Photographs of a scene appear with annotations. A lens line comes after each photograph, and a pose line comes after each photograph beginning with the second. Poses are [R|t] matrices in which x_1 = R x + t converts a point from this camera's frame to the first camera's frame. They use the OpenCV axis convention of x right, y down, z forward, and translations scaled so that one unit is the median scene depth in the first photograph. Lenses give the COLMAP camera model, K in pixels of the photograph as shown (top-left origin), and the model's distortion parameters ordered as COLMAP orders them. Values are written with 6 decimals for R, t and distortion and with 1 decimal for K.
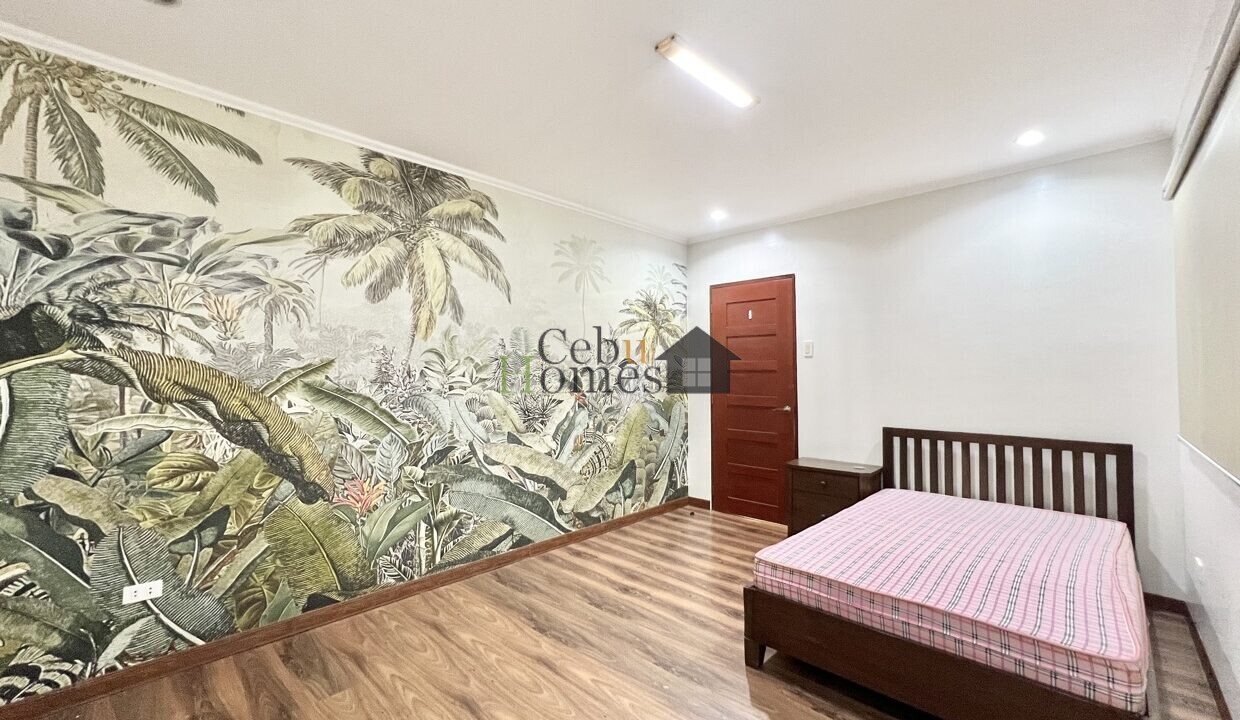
lens RADIAL K [[493.3, 0, 620.0], [0, 493.3, 360.0], [0, 0, 1]] dist [-0.001269, -0.000296]
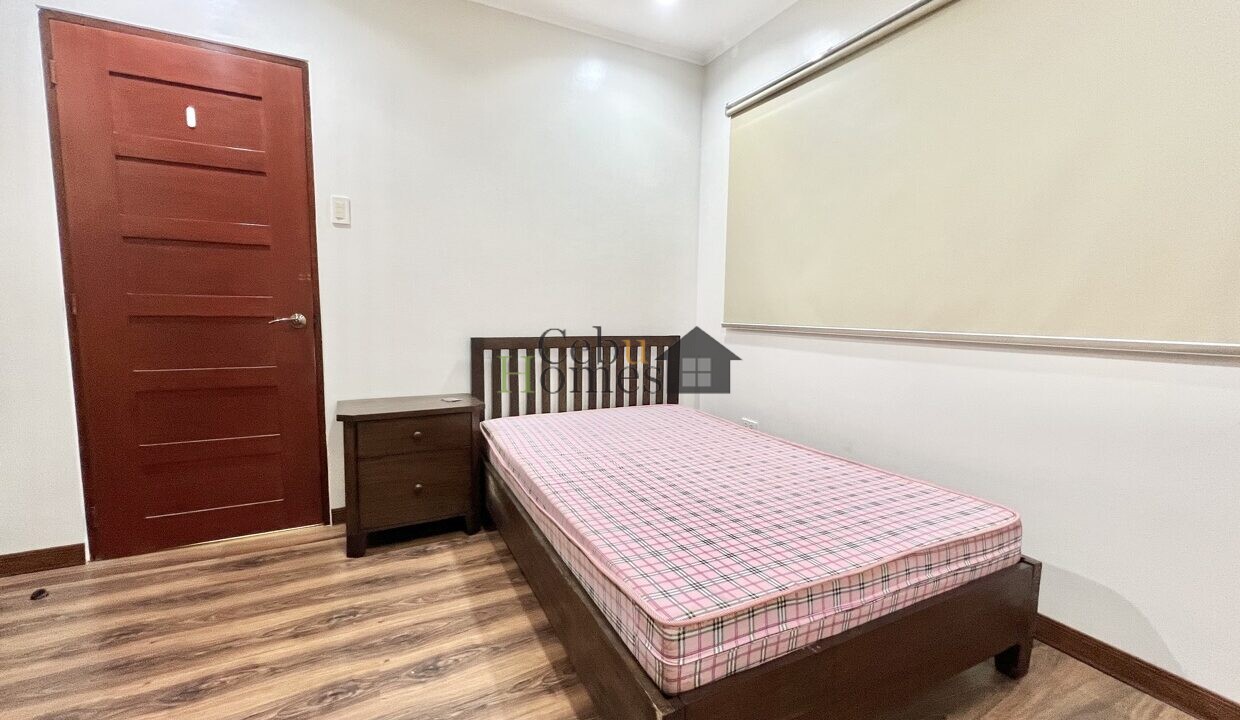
lens RADIAL K [[502.7, 0, 620.0], [0, 502.7, 360.0], [0, 0, 1]] dist [0.000126, 0.000183]
pose [[0.339420, -0.079982, 0.937229, -0.062642], [-0.035778, 0.994560, 0.097831, 0.080015], [-0.939954, -0.066738, 0.334711, 0.497220]]
